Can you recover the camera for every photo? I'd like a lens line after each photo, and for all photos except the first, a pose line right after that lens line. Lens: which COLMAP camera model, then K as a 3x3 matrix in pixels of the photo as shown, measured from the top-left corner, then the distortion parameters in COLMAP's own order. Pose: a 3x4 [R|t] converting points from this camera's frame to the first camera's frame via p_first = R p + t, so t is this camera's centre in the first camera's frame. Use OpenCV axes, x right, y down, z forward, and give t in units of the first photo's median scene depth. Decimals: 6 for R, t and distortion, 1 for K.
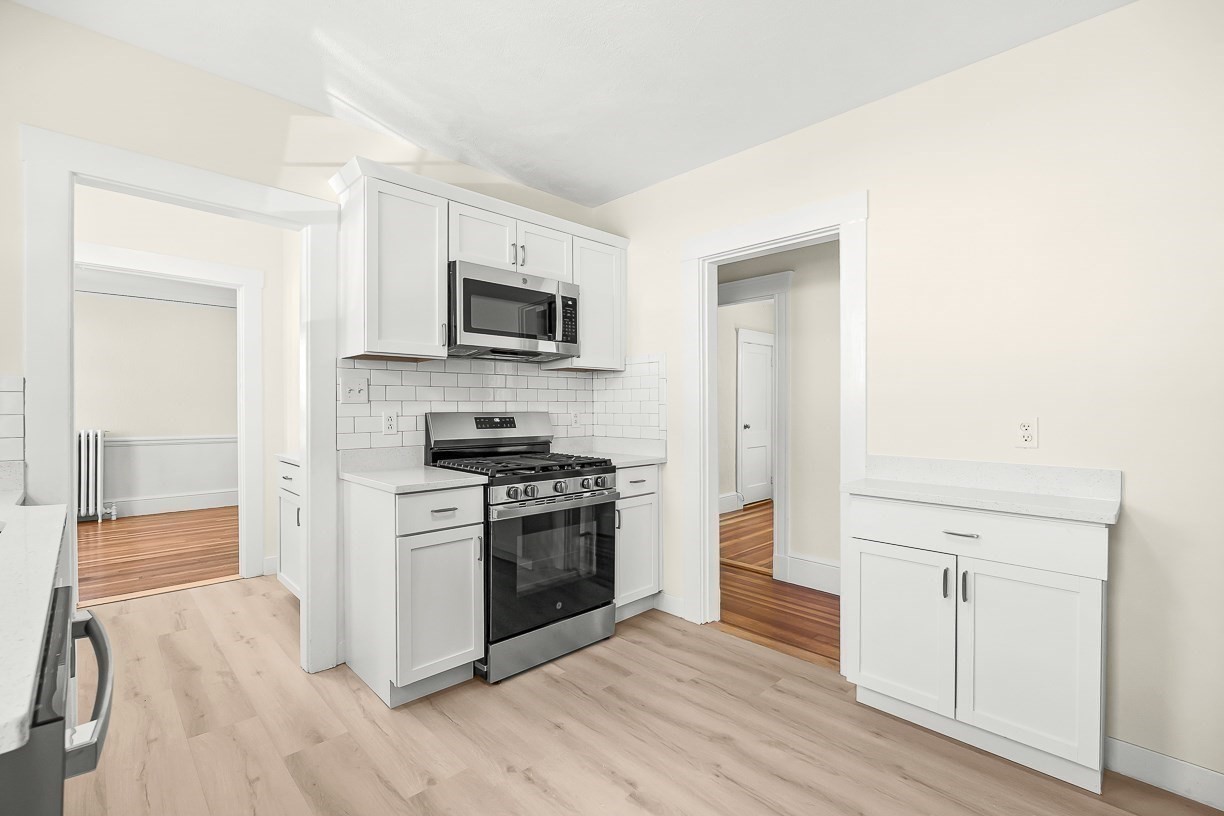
lens RADIAL K [[543.1, 0, 618.5], [0, 543.1, 405.5], [0, 0, 1]] dist [-0.001365, -0.000389]
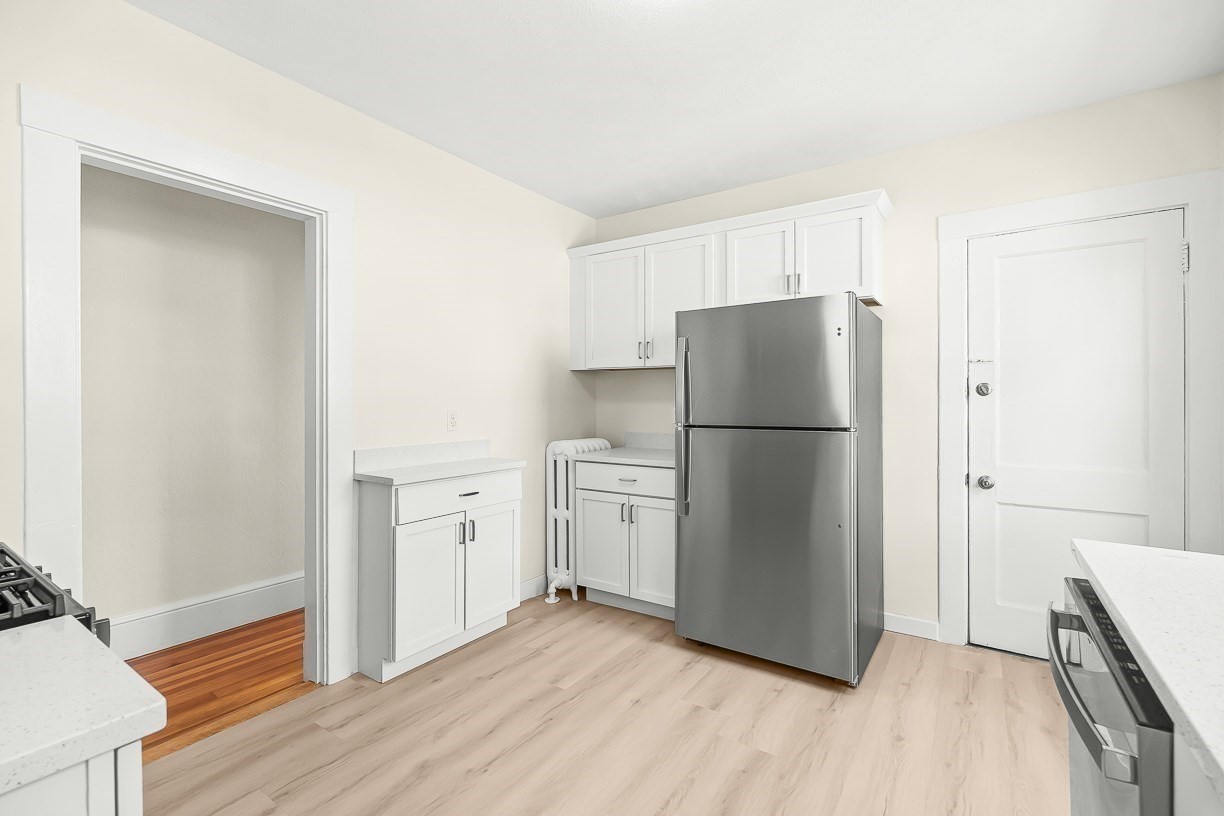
lens RADIAL K [[543.1, 0, 608.9], [0, 543.1, 399.3], [0, 0, 1]] dist [-0.001365, -0.000389]
pose [[-0.194411, -0.000967, 0.980920, -0.554820], [-0.002412, 0.999997, 0.000508, -0.005921], [-0.980917, -0.002267, -0.194413, 0.634228]]
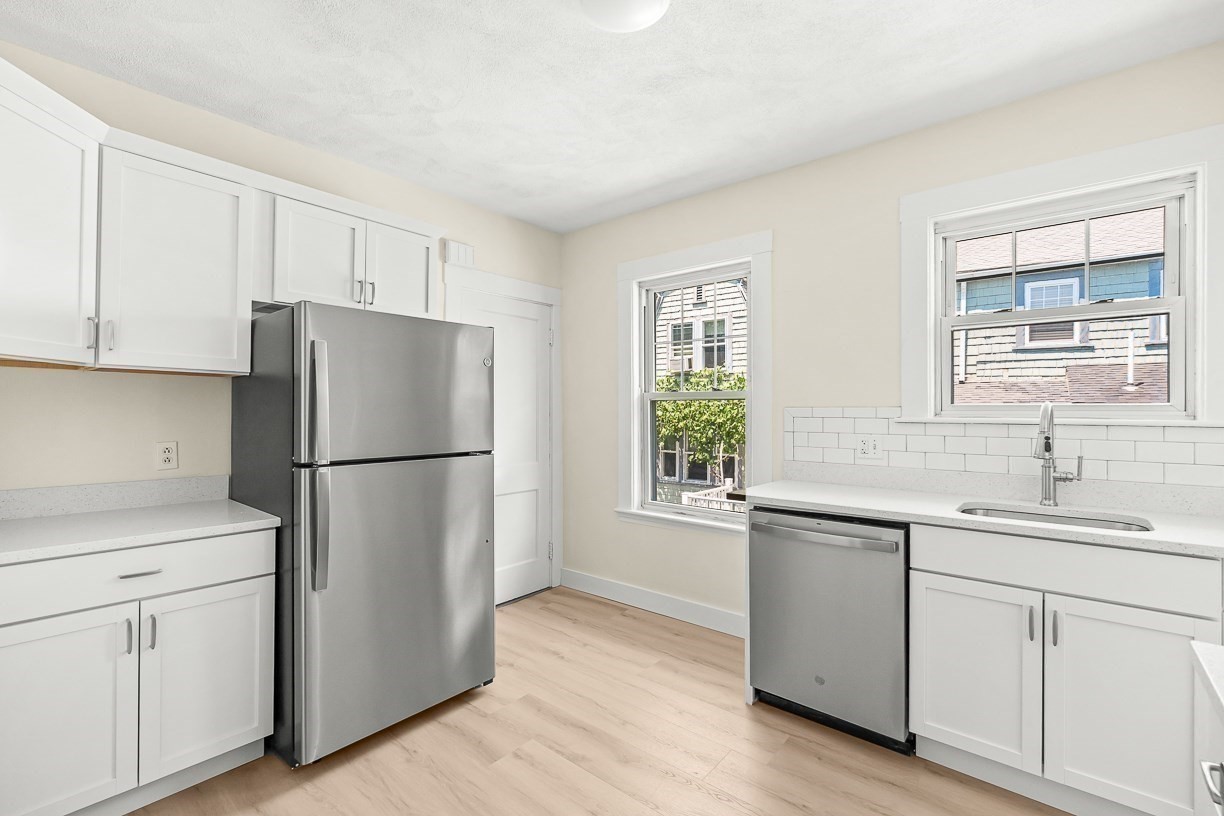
lens RADIAL K [[543.1, 0, 612.4], [0, 543.1, 407.0], [0, 0, 1]] dist [-0.001365, -0.000389]
pose [[-0.994952, -0.004211, -0.100265, 0.077456], [-0.003404, 0.999960, -0.008222, -0.025509], [0.100296, -0.007839, -0.994927, 1.046907]]
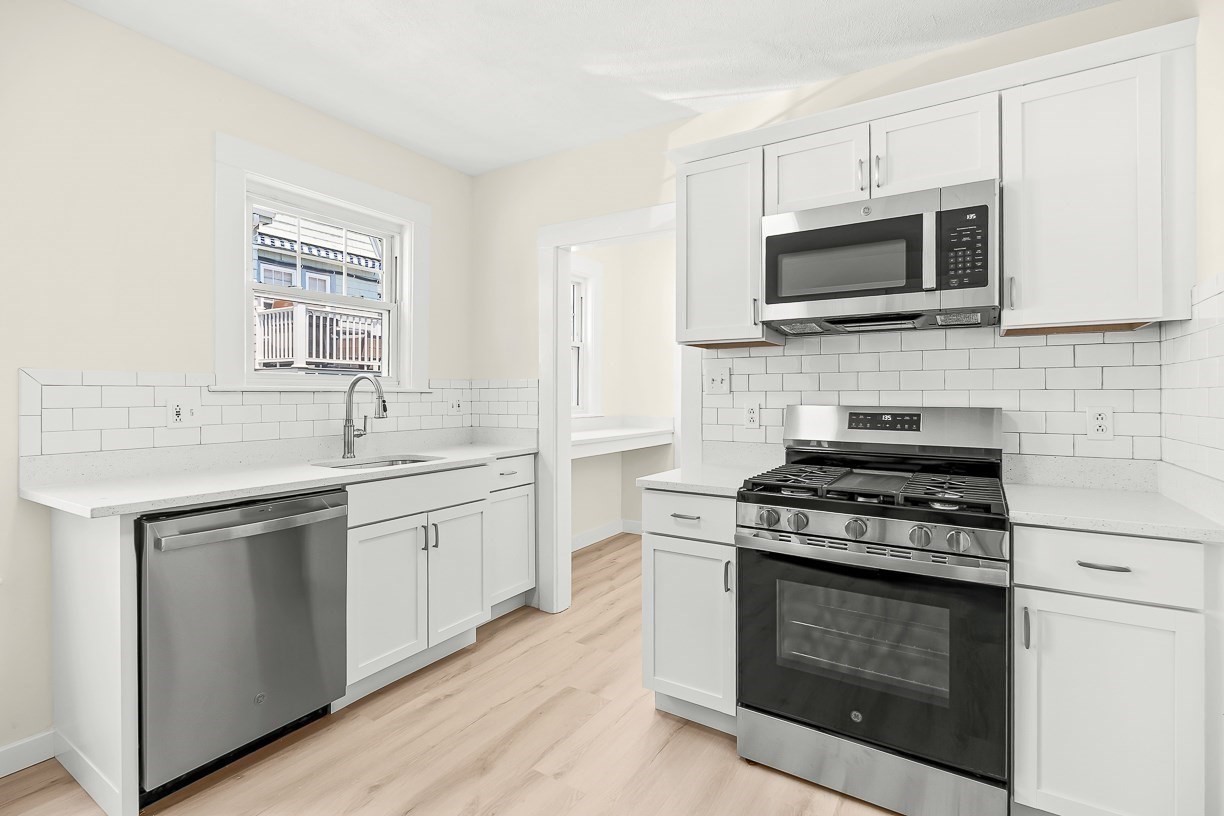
lens RADIAL K [[574.2, 0, 611.4], [0, 574.2, 391.6], [0, 0, 1]] dist [-0.001699, 0.001019]
pose [[0.224997, -0.003333, -0.974354, 0.456884], [0.000844, 0.999994, -0.003226, -0.004860], [0.974359, -0.000097, 0.224998, 0.556225]]
